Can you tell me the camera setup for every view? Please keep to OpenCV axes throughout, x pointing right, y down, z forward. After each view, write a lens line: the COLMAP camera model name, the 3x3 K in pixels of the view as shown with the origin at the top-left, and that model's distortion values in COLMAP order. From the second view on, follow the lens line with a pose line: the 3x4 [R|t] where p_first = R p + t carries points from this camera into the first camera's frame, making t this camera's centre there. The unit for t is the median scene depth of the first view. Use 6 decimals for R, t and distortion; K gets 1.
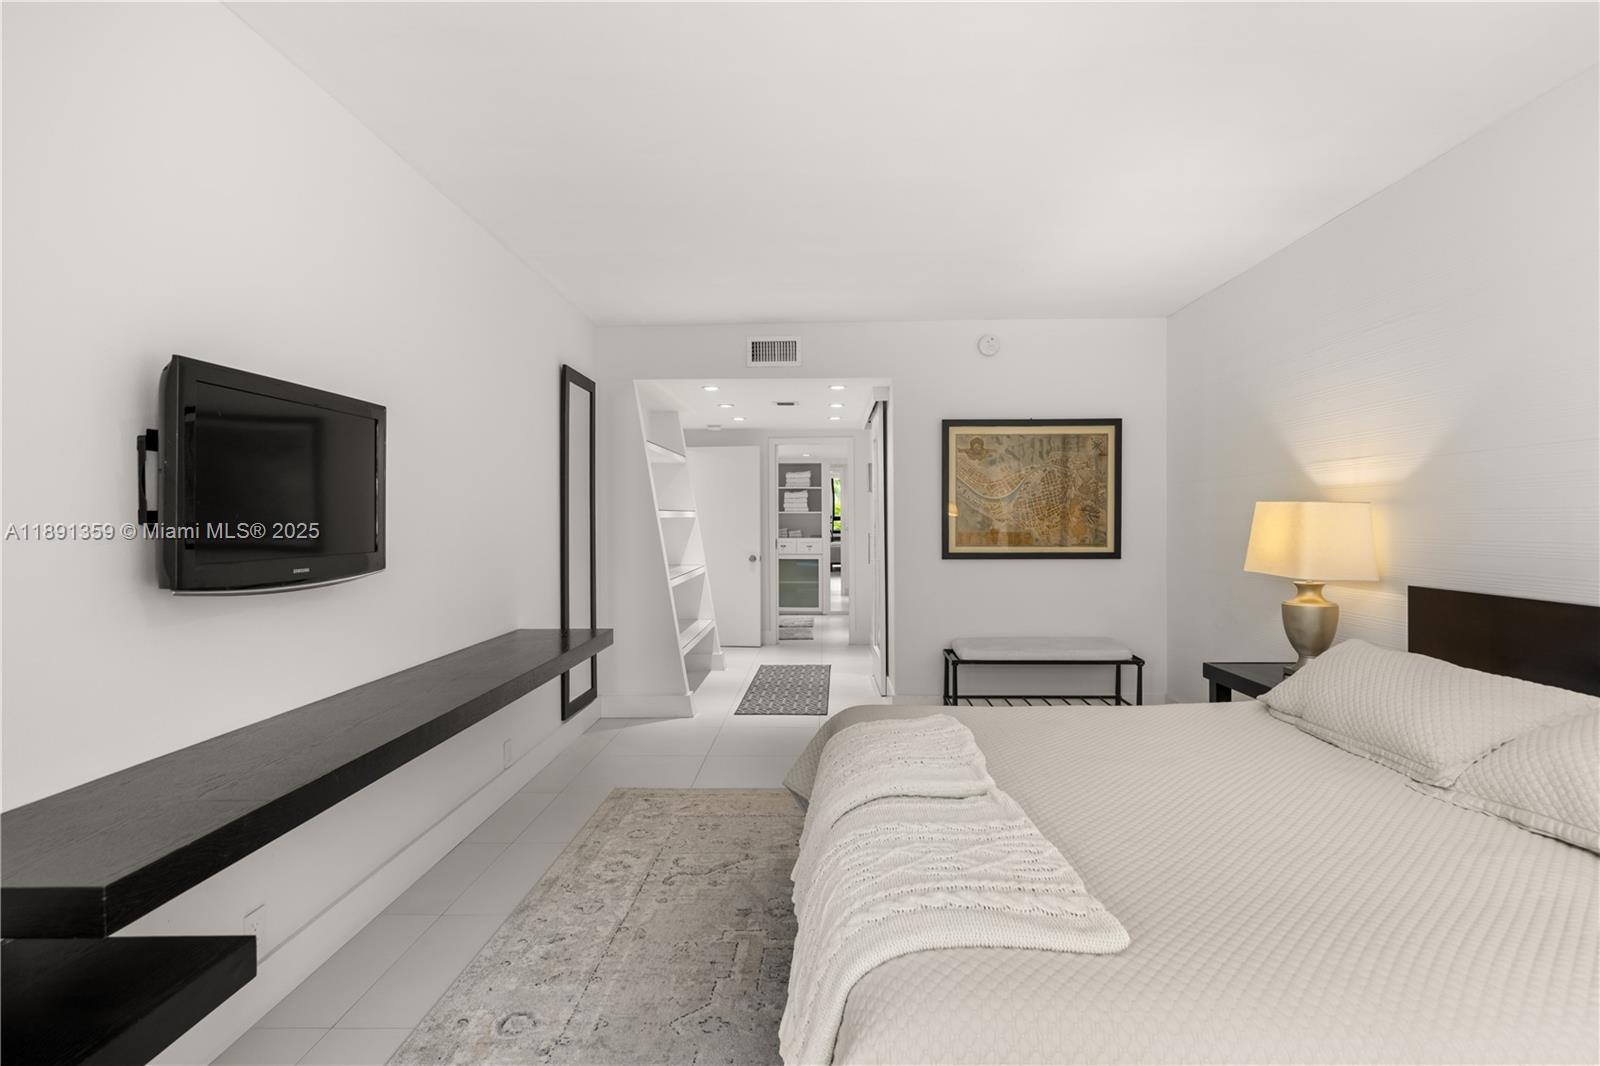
lens RADIAL K [[819.8, 0, 801.9], [0, 819.8, 507.5], [0, 0, 1]] dist [0.001345, 0.000260]
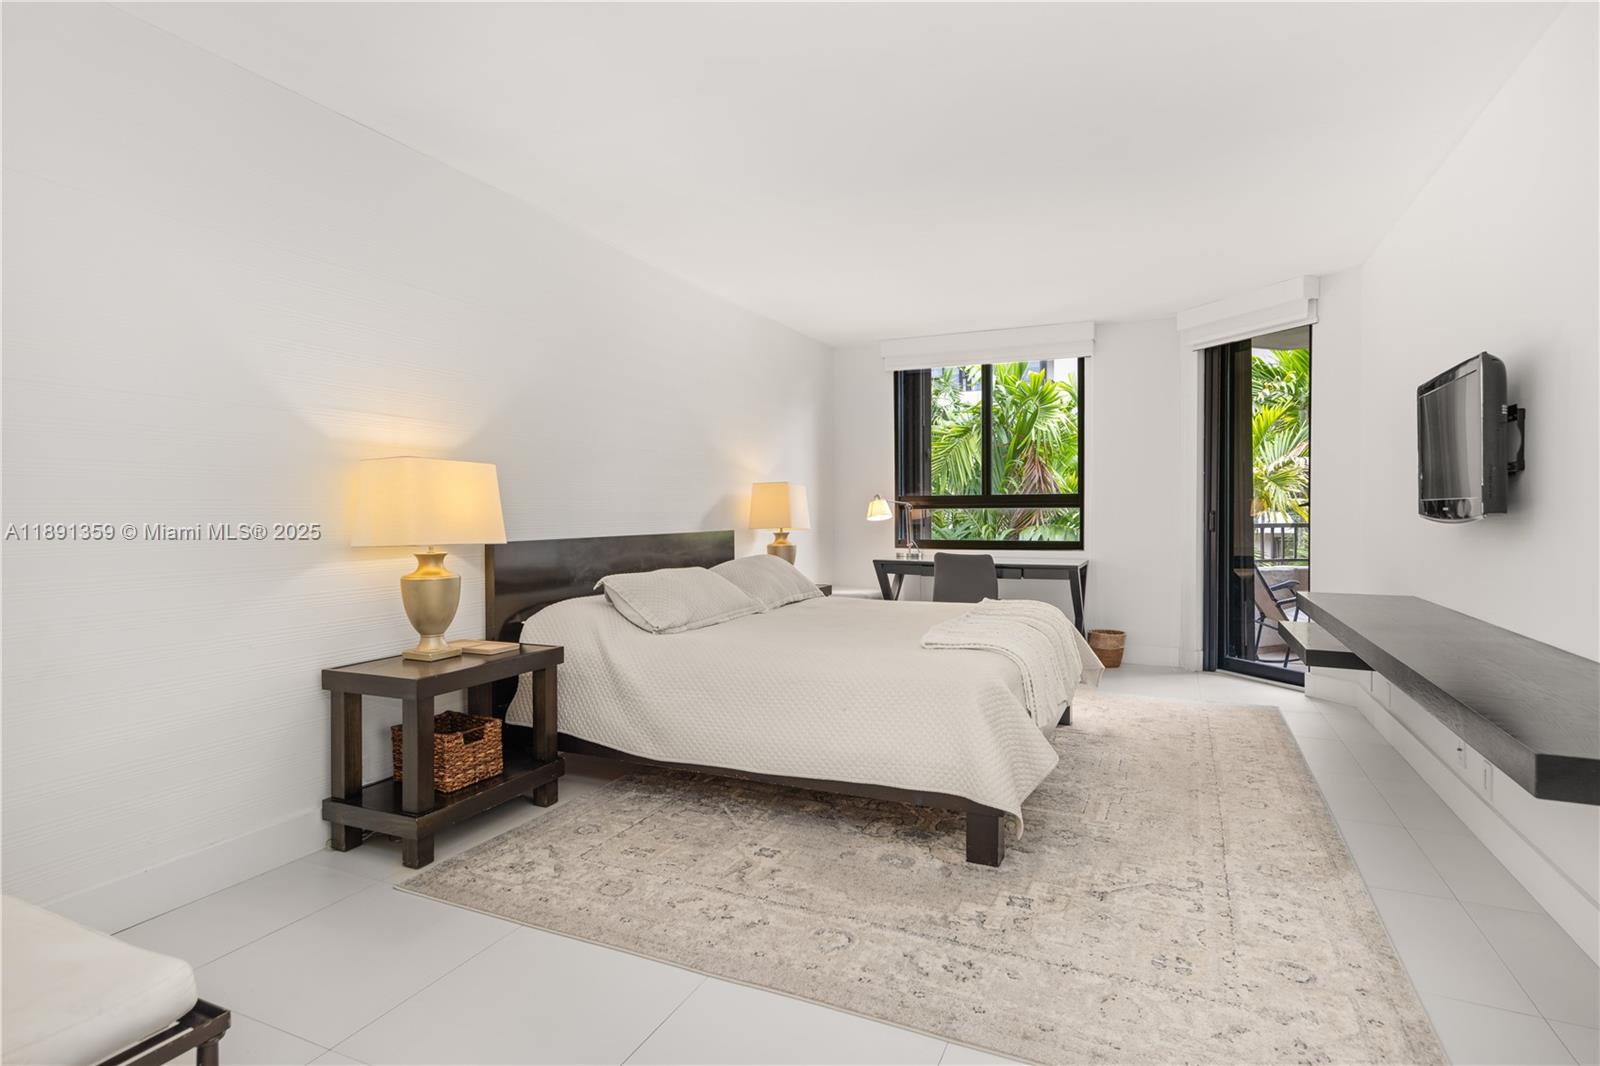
lens RADIAL K [[819.8, 0, 801.9], [0, 819.8, 507.5], [0, 0, 1]] dist [0.001345, 0.000260]
pose [[-0.922851, 0.009736, 0.385035, -0.099752], [0.002422, 0.999807, -0.019474, 0.061835], [-0.385150, -0.017039, -0.922696, 1.705508]]
